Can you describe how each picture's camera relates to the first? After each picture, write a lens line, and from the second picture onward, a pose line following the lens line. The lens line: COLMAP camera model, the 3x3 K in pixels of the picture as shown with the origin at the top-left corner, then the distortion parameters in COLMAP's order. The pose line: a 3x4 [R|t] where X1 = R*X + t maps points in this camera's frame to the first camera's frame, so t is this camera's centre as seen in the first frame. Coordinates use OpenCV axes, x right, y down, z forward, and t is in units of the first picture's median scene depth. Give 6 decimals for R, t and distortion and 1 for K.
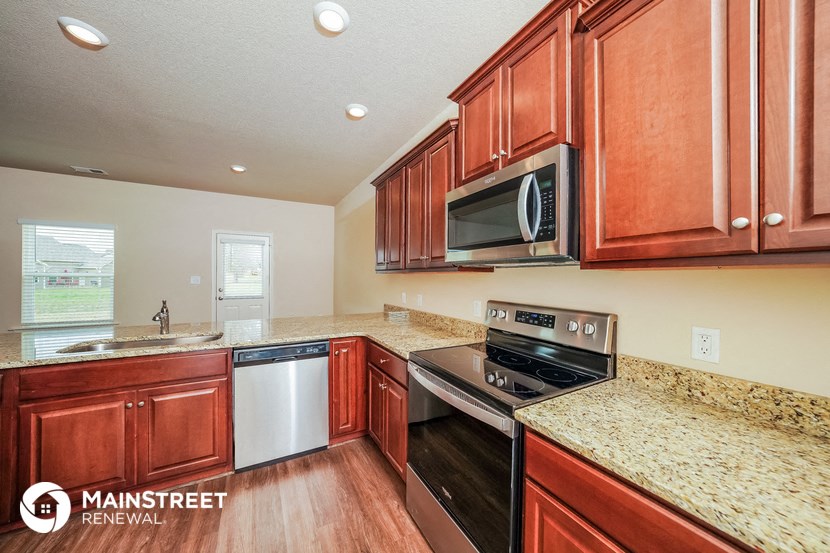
lens RADIAL K [[292.1, 0, 416.2], [0, 292.1, 277.2], [0, 0, 1]] dist [0.000406, 0.000015]
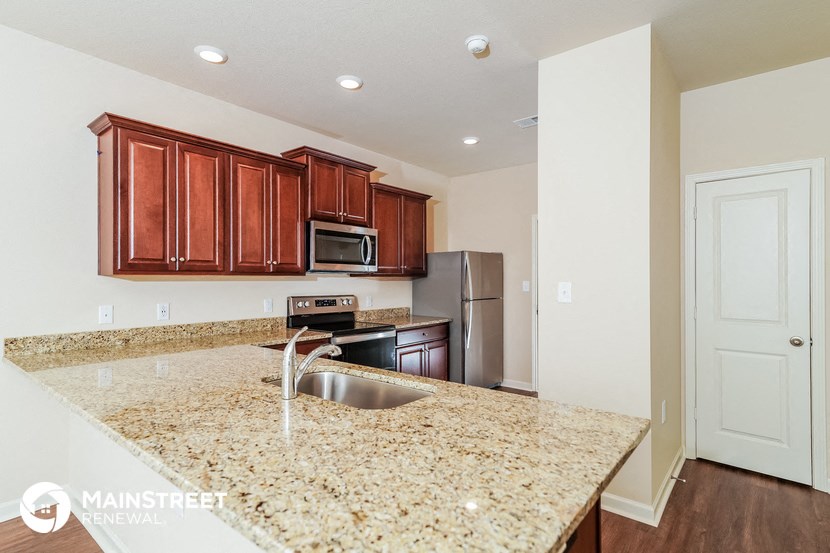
lens RADIAL K [[423.2, 0, 412.6], [0, 423.2, 278.4], [0, 0, 1]] dist [-0.002107, -0.000095]
pose [[-0.380558, -0.002497, 0.924754, -2.135362], [-0.001998, 0.999996, 0.001877, -0.013786], [-0.924755, -0.001133, -0.380561, 1.450088]]
